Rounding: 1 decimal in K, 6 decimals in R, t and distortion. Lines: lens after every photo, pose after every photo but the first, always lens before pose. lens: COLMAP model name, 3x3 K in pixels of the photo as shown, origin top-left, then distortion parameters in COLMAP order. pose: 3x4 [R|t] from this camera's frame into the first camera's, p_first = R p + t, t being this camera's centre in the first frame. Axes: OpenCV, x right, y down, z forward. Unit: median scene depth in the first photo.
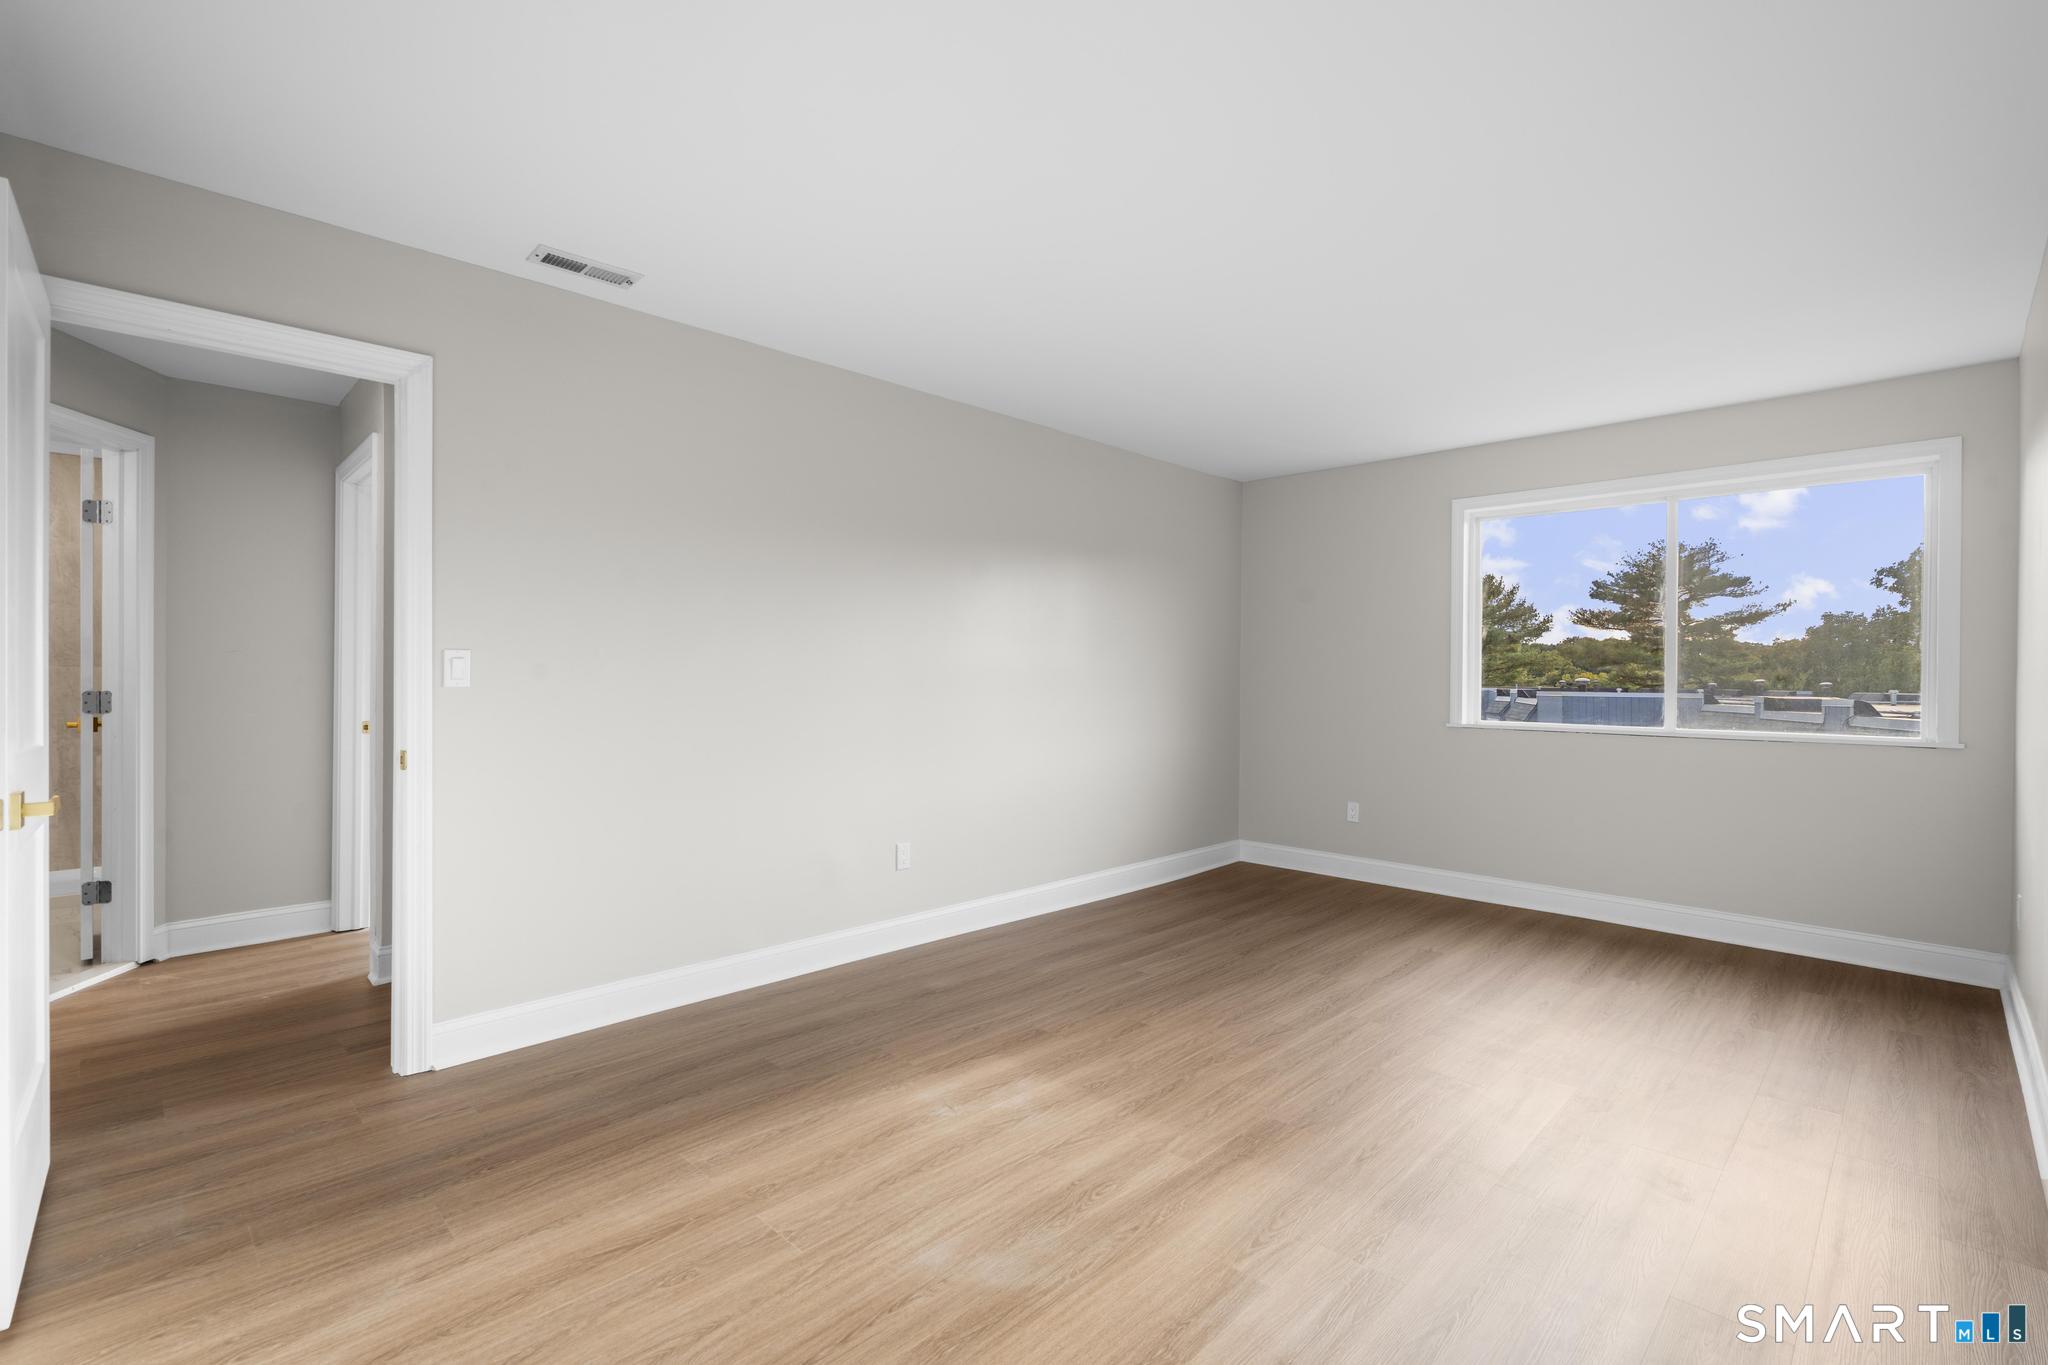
lens RADIAL K [[921.8, 0, 1022.0], [0, 921.8, 676.4], [0, 0, 1]] dist [-0.010493, 0.006303]
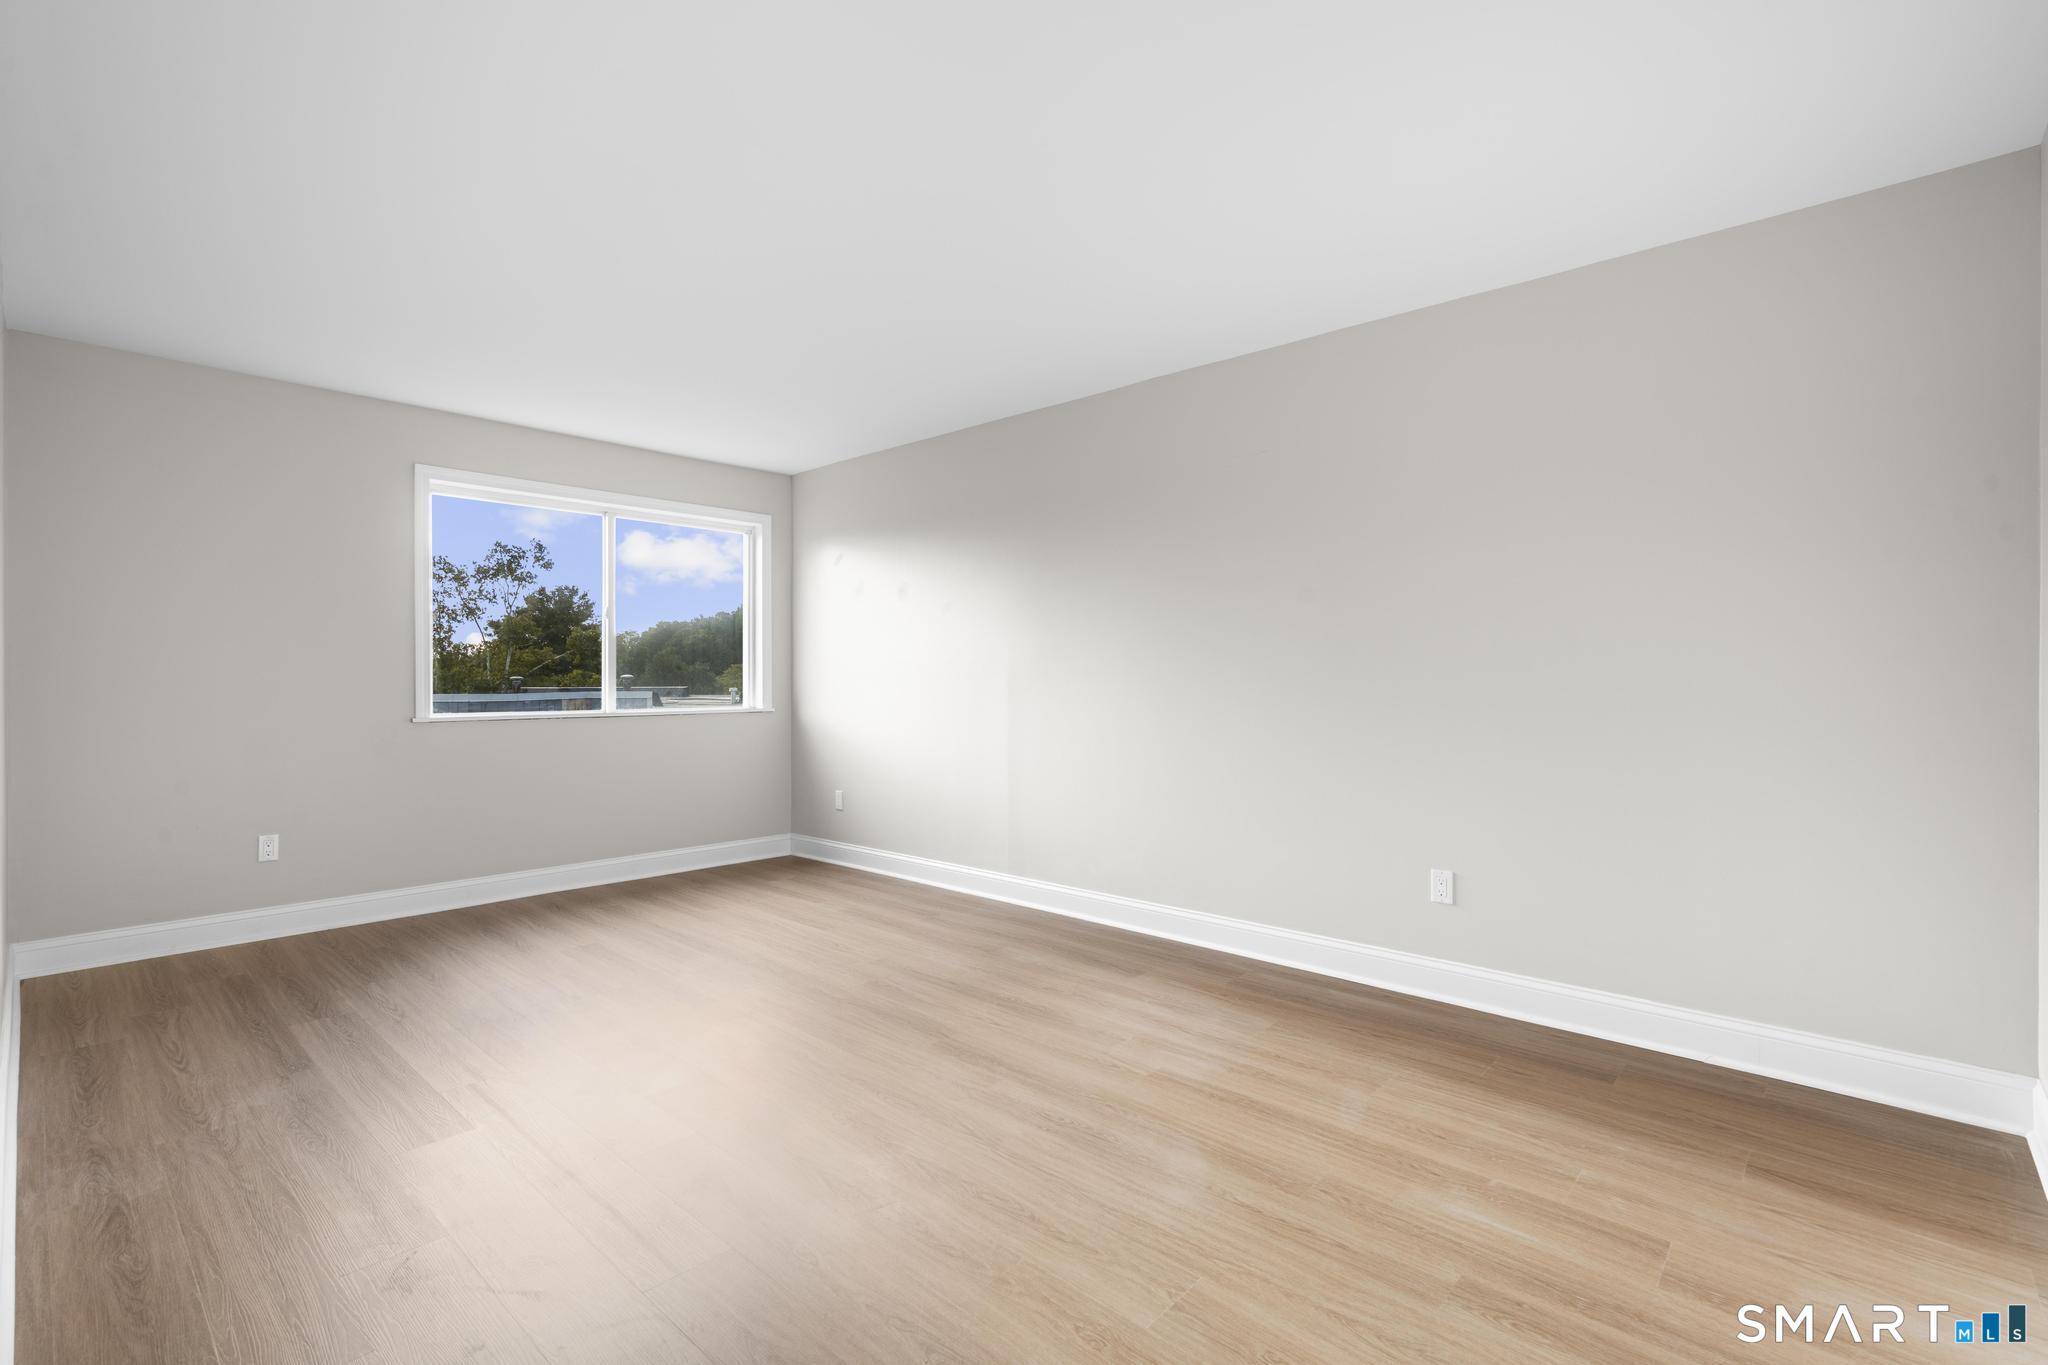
lens RADIAL K [[921.8, 0, 1022.0], [0, 921.8, 676.4], [0, 0, 1]] dist [-0.010493, 0.006303]
pose [[-0.043319, -0.002906, 0.999057, -1.047340], [-0.000731, 0.999996, 0.002877, 0.019228], [-0.999061, -0.000606, -0.043320, 1.110681]]
